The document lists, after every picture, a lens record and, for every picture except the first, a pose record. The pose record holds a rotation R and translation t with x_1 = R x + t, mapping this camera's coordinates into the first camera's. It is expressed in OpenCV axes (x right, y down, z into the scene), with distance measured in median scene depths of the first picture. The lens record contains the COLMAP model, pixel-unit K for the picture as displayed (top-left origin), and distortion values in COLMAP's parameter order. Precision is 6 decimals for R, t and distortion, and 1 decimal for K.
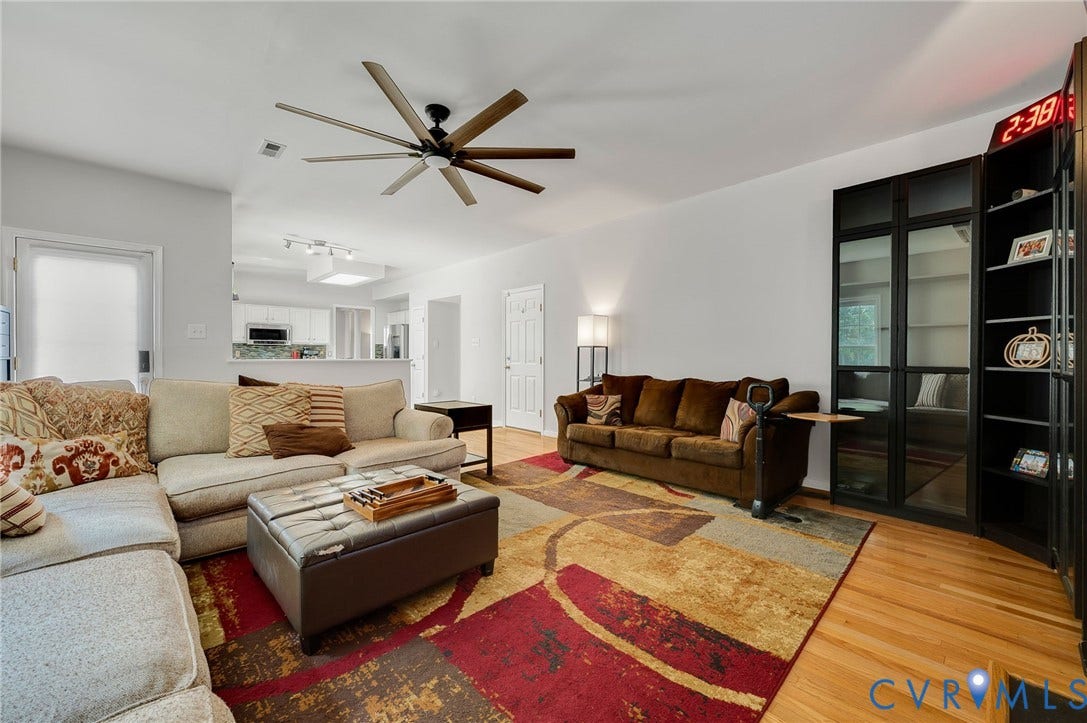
lens RADIAL K [[438.0, 0, 547.9], [0, 438.0, 369.6], [0, 0, 1]] dist [-0.000094, -0.000609]
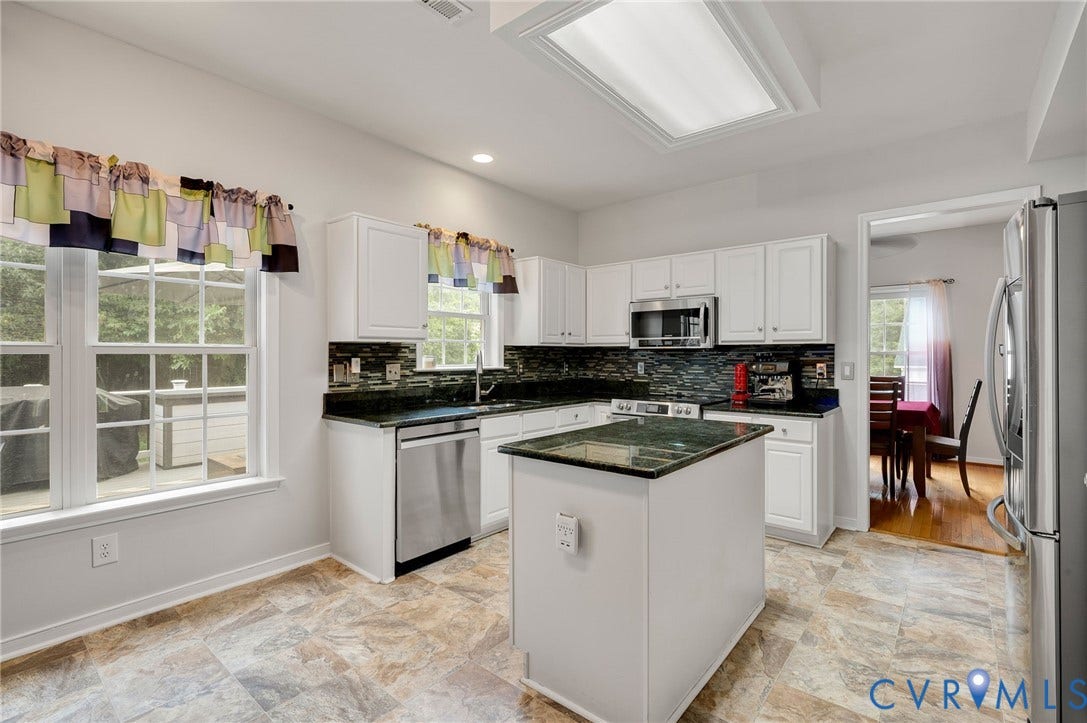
lens RADIAL K [[480.8, 0, 560.9], [0, 480.8, 355.9], [0, 0, 1]] dist [0.002524, 0.000427]
pose [[0.105354, -0.008217, -0.994401, -0.585674], [-0.028423, 0.999532, -0.011271, -0.123023], [0.994028, 0.029452, 0.105072, 2.524612]]
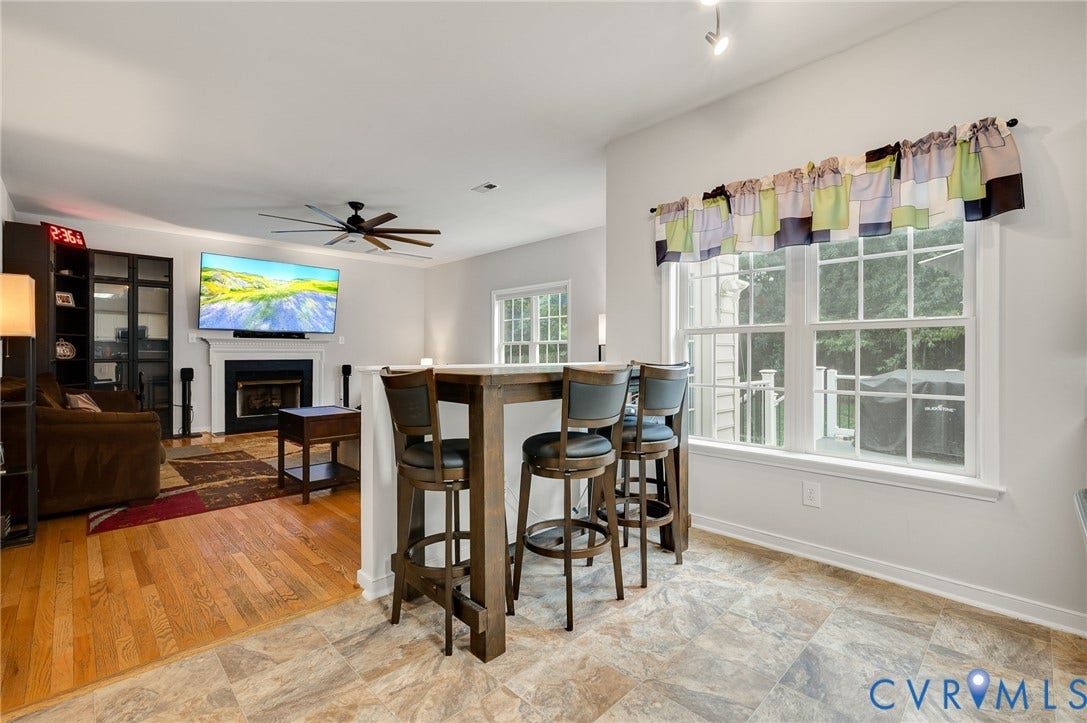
lens RADIAL K [[471.3, 0, 540.6], [0, 471.3, 353.7], [0, 0, 1]] dist [0.002700, 0.001578]
pose [[-0.999914, -0.004824, -0.012212, -0.895166], [-0.005243, 0.999390, 0.034541, -0.098857], [0.012038, 0.034602, -0.999329, 2.772212]]
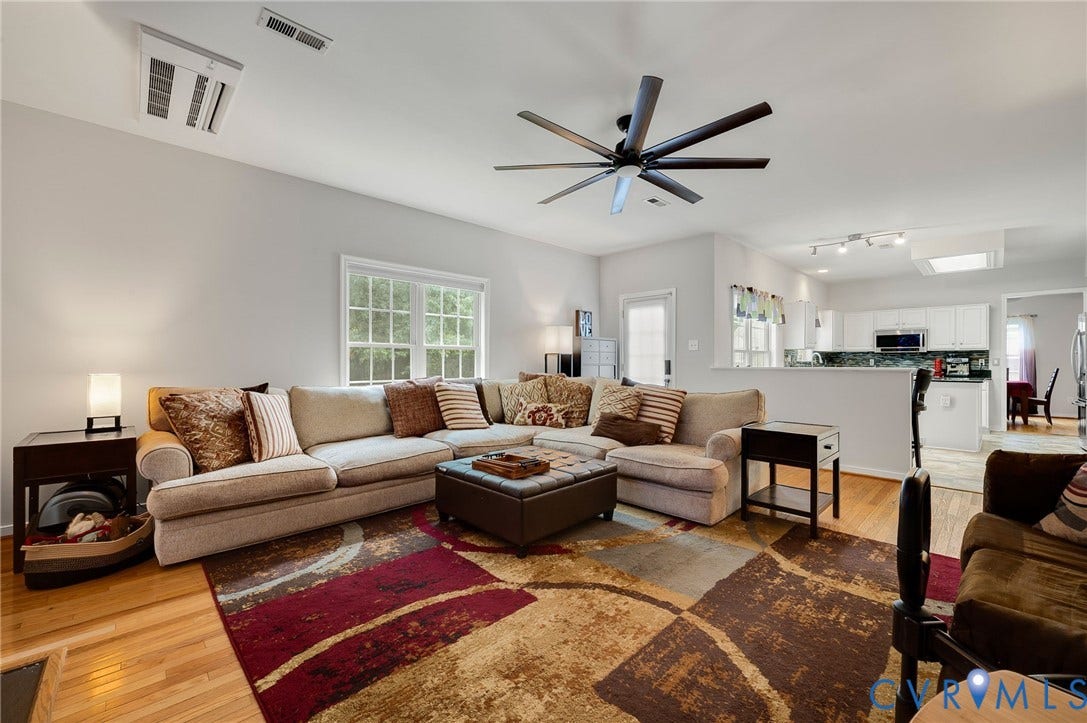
lens RADIAL K [[438.0, 0, 554.6], [0, 438.0, 366.0], [0, 0, 1]] dist [-0.000094, -0.000609]
pose [[0.007749, 0.004181, -0.999961, 0.773935], [-0.034425, 0.999400, 0.003911, -0.021484], [0.999377, 0.034394, 0.007888, 0.839208]]
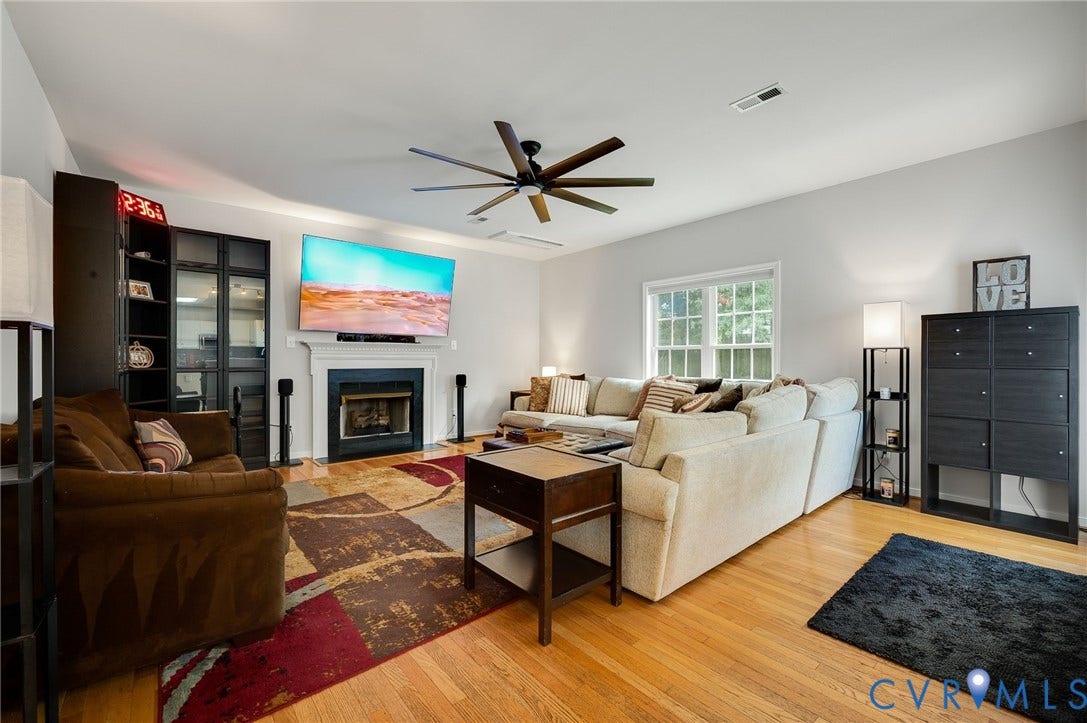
lens RADIAL K [[438.0, 0, 542.8], [0, 438.0, 360.5], [0, 0, 1]] dist [-0.000094, -0.000609]
pose [[-0.998585, -0.004233, 0.053010, -0.354045], [-0.002435, 0.999421, 0.033936, -0.075978], [-0.053123, 0.033759, -0.998017, 2.171911]]
